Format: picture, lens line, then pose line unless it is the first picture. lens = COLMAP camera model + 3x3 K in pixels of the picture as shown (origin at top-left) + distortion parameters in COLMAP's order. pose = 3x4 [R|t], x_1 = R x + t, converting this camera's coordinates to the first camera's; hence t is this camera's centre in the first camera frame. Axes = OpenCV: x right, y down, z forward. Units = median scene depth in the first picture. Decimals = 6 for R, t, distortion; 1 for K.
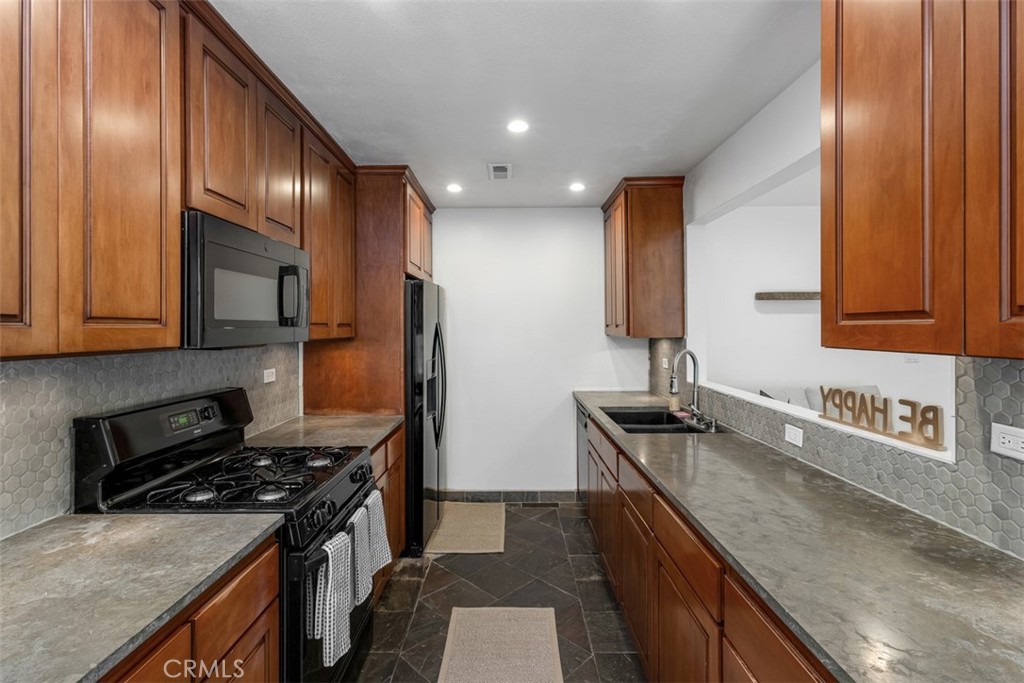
lens RADIAL K [[471.9, 0, 507.4], [0, 471.9, 338.0], [0, 0, 1]] dist [-0.001098, -0.000117]
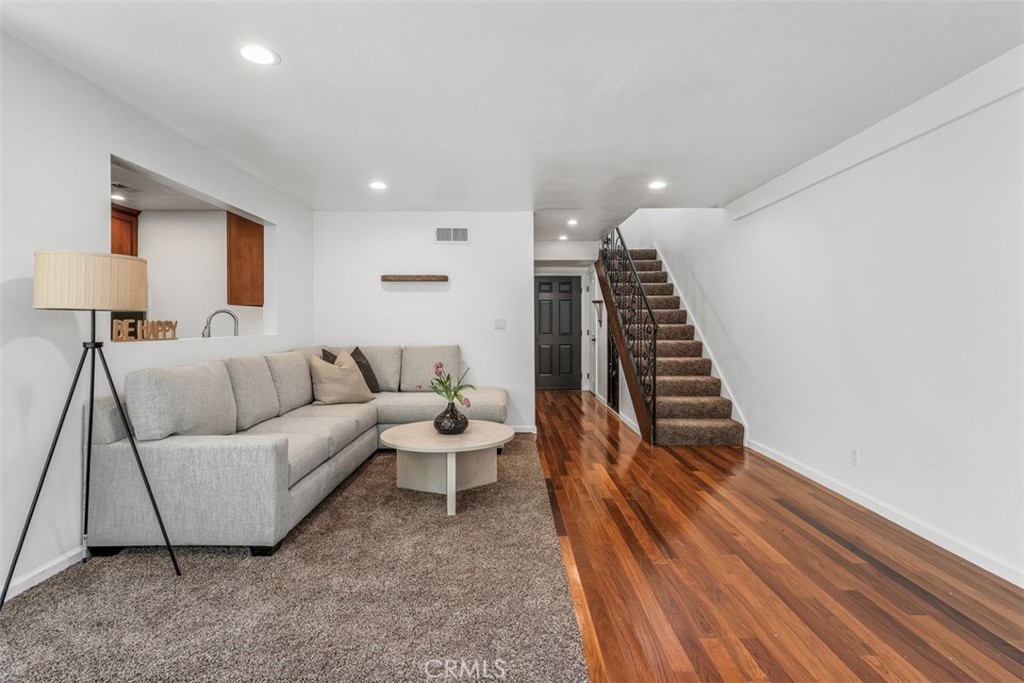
lens RADIAL K [[479.9, 0, 507.9], [0, 479.9, 318.2], [0, 0, 1]] dist [0.003214, 0.000591]
pose [[0.999948, 0.007359, 0.007073, 1.090668], [-0.007139, 0.999505, -0.030649, 0.078847], [-0.007295, 0.030597, 0.999505, -0.443785]]
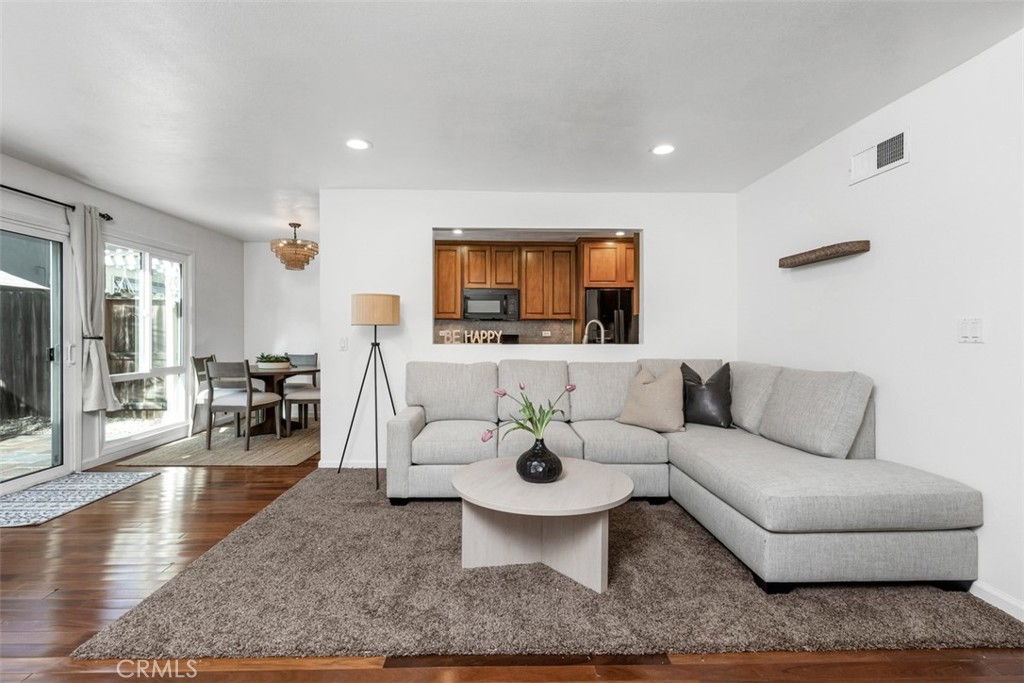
lens RADIAL K [[471.9, 0, 507.4], [0, 471.9, 338.0], [0, 0, 1]] dist [-0.001098, -0.000117]
pose [[0.047984, 0.016974, -0.998704, 1.749731], [-0.018138, 0.999706, 0.016120, 0.057792], [0.998683, 0.017341, 0.048278, 0.548816]]
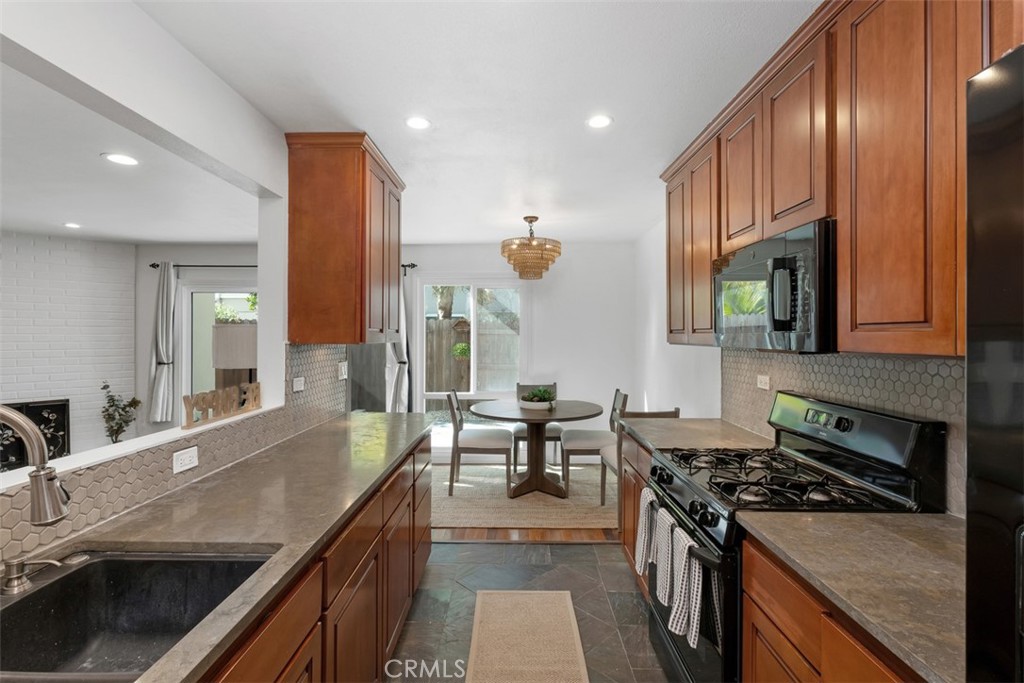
lens RADIAL K [[471.9, 0, 507.4], [0, 471.9, 338.0], [0, 0, 1]] dist [-0.001098, -0.000117]
pose [[-0.999983, 0.005748, -0.001094, -0.000136], [0.005728, 0.999829, 0.017577, -0.017200], [0.001194, 0.017571, -0.999845, 1.152245]]
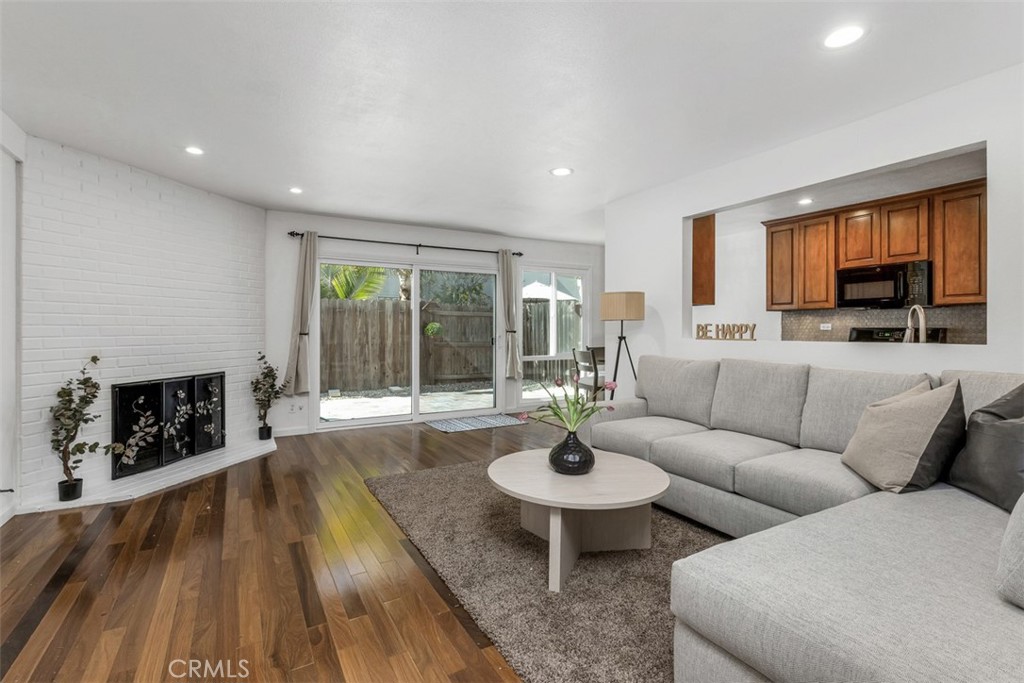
lens RADIAL K [[476.5, 0, 504.3], [0, 476.5, 331.4], [0, 0, 1]] dist [0.000827, 0.000148]
pose [[-0.864076, 0.011934, -0.503220, 1.468642], [0.001358, 0.999771, 0.021379, 0.052850], [0.503360, 0.017790, -0.863894, 1.278322]]
